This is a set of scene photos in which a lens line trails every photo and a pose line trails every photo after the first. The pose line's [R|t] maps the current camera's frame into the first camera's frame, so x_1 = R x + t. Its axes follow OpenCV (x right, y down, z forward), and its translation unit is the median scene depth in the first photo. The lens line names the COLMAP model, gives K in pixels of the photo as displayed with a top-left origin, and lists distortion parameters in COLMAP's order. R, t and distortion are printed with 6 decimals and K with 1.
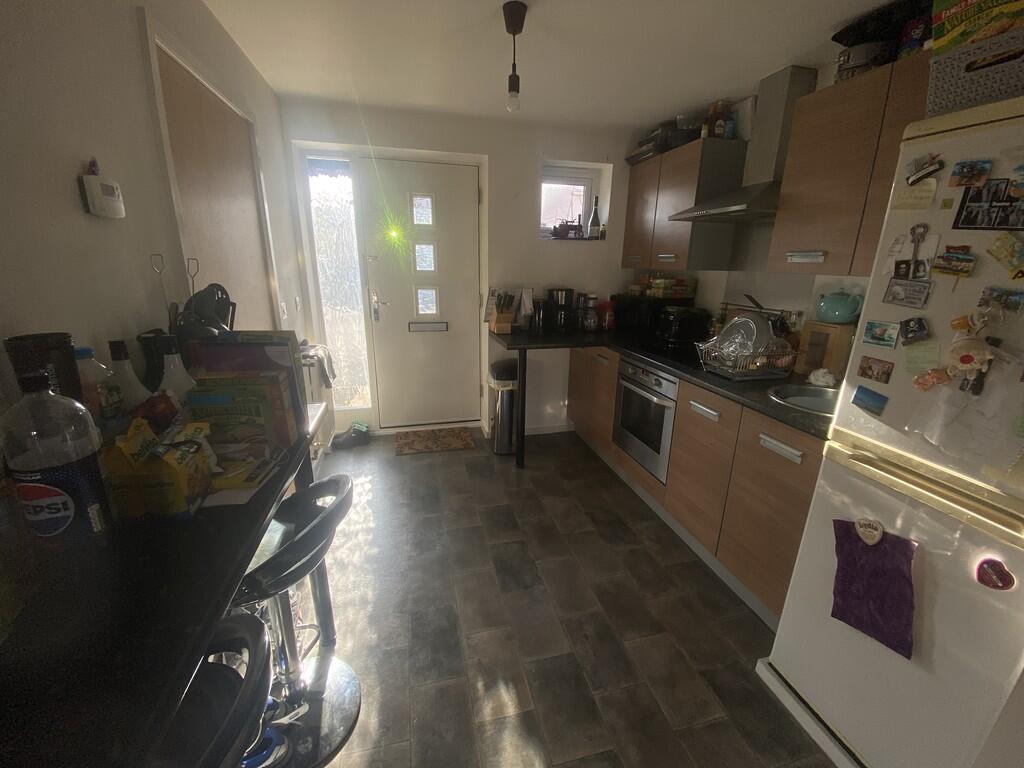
lens RADIAL K [[411.4, 0, 510.6], [0, 411.4, 384.3], [0, 0, 1]] dist [0.016961, -0.019310]
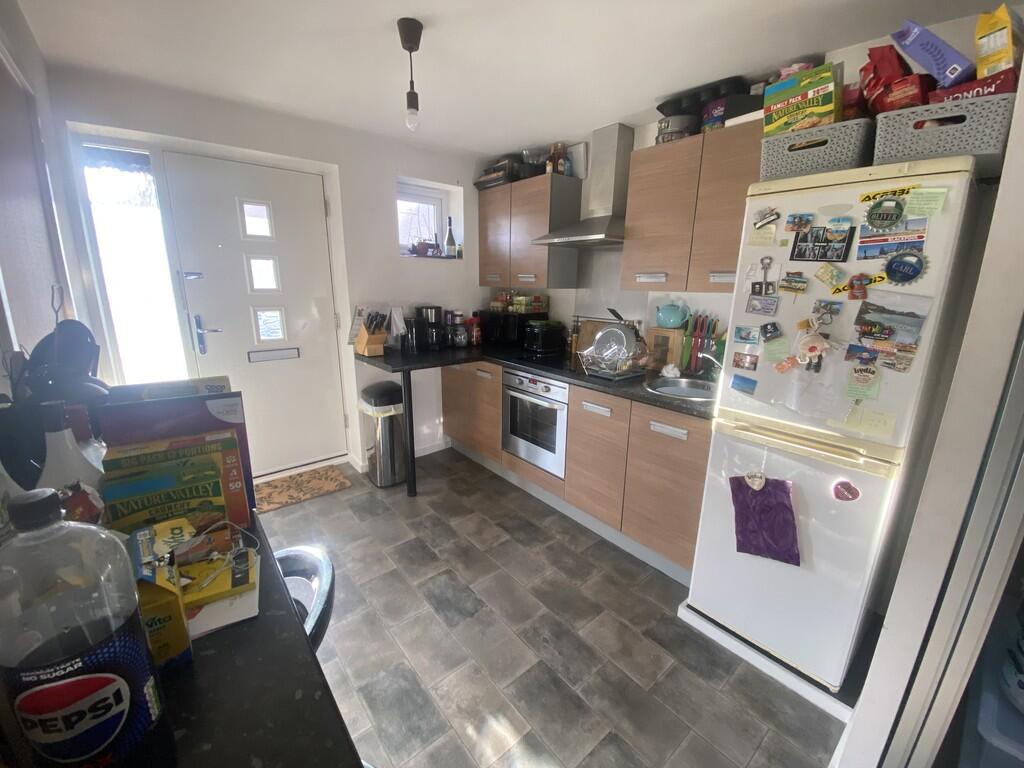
lens RADIAL K [[411.4, 0, 510.6], [0, 411.4, 384.3], [0, 0, 1]] dist [0.016961, -0.019310]
pose [[0.898775, -0.108773, 0.424702, -0.232313], [0.123047, 0.992381, -0.006233, -0.027452], [-0.420788, 0.057860, 0.905312, 0.053297]]
